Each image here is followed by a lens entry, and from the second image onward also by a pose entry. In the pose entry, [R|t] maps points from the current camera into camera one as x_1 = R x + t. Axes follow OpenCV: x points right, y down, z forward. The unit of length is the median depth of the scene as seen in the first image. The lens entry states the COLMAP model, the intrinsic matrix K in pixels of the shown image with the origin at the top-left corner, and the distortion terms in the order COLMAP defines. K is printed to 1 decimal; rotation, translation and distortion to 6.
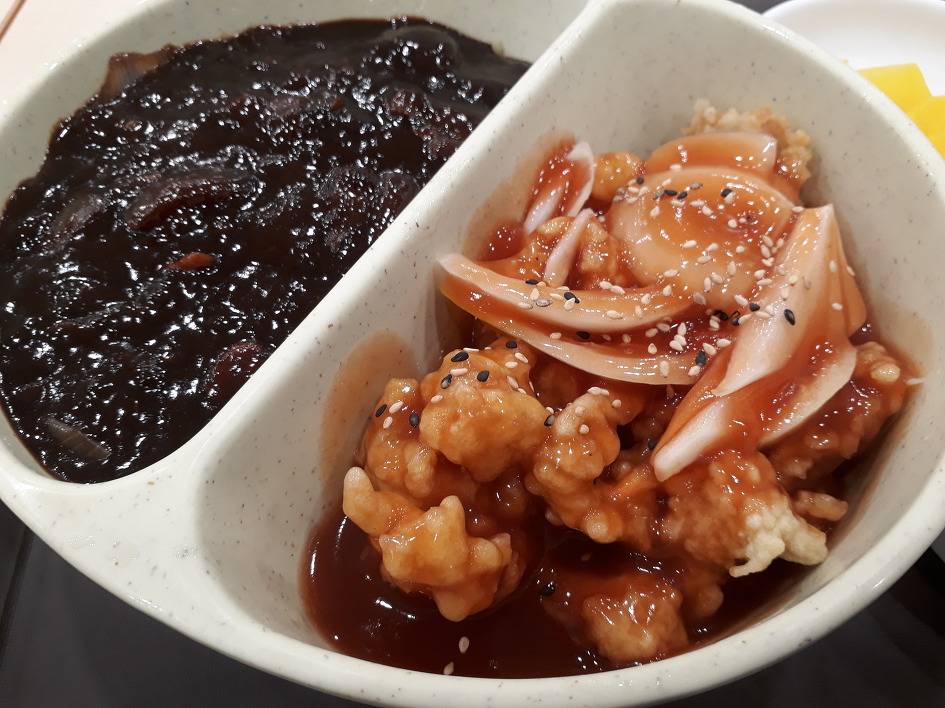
lens RADIAL K [[808.9, 0, 472.5], [0, 808.9, 354.0], [0, 0, 1]] dist [0.119085, -0.208990]
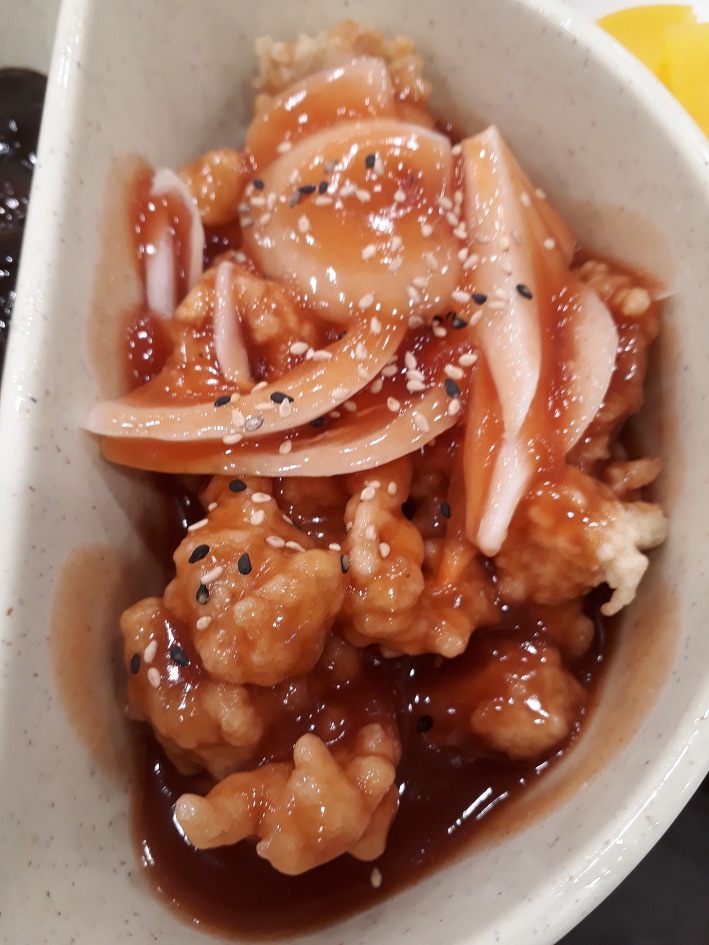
lens RADIAL K [[808.9, 0, 354.0], [0, 808.9, 505.5], [0, 0, 1]] dist [0.119085, -0.208990]
pose [[0.839067, -0.505869, 0.200157, -0.022933], [0.436516, 0.845605, 0.307257, -0.187128], [-0.324685, -0.170437, 0.930339, 0.261061]]
